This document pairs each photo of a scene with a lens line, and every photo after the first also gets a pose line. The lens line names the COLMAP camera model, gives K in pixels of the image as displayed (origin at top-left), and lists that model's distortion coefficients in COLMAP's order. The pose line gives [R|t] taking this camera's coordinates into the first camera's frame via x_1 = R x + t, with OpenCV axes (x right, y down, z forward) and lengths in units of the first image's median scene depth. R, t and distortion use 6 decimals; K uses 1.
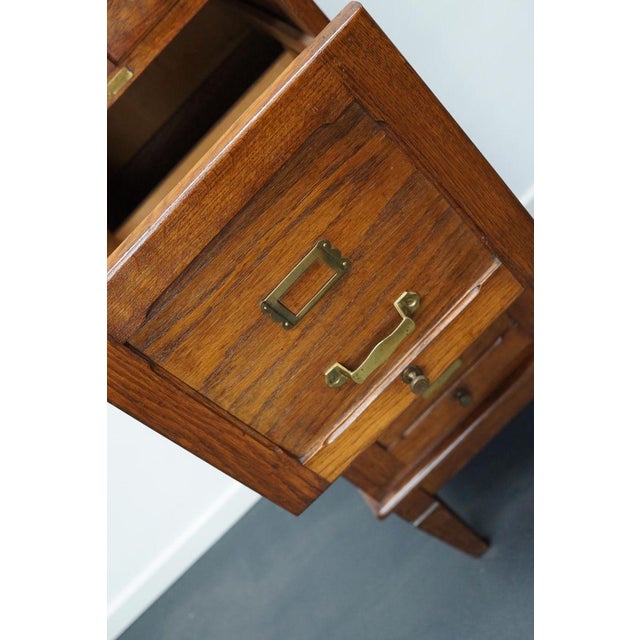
lens RADIAL K [[830.7, 0, 320.0], [0, 830.7, 320.0], [0, 0, 1]] dist [-0.161461, 0.367532]
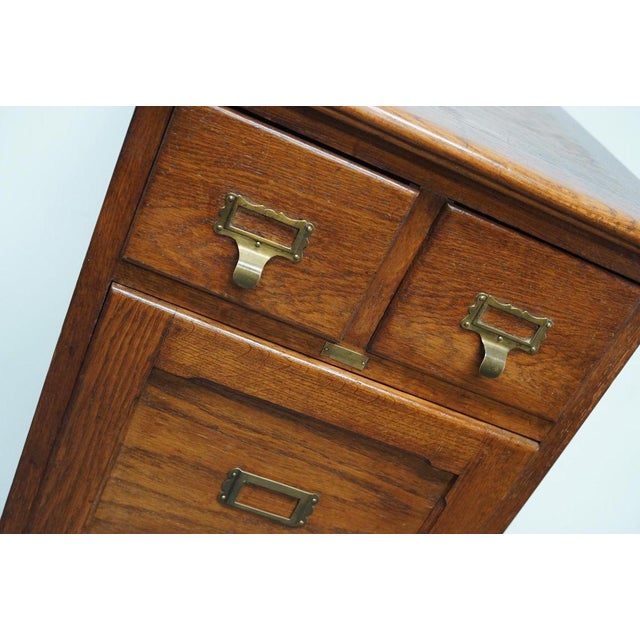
lens RADIAL K [[830.7, 0, 320.0], [0, 830.7, 320.0], [0, 0, 1]] dist [-0.161461, 0.367532]
pose [[0.384518, 0.918173, 0.095415, -0.283383], [-0.860160, 0.393892, -0.323997, 0.141070], [-0.335068, 0.042510, 0.941234, 0.030048]]
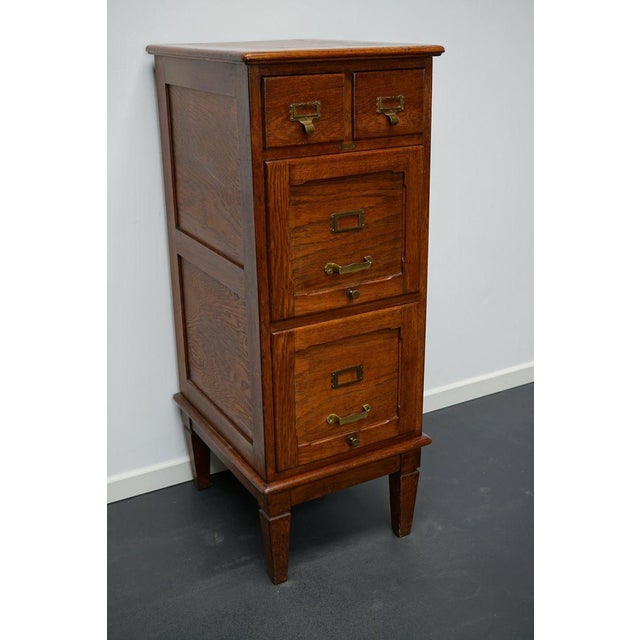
lens RADIAL K [[830.7, 0, 320.0], [0, 830.7, 320.0], [0, 0, 1]] dist [-0.161461, 0.367532]
pose [[0.790868, 0.561512, 0.243376, -0.500339], [-0.385716, 0.766099, -0.514117, 1.429175], [-0.475133, 0.312724, 0.822467, -0.842360]]
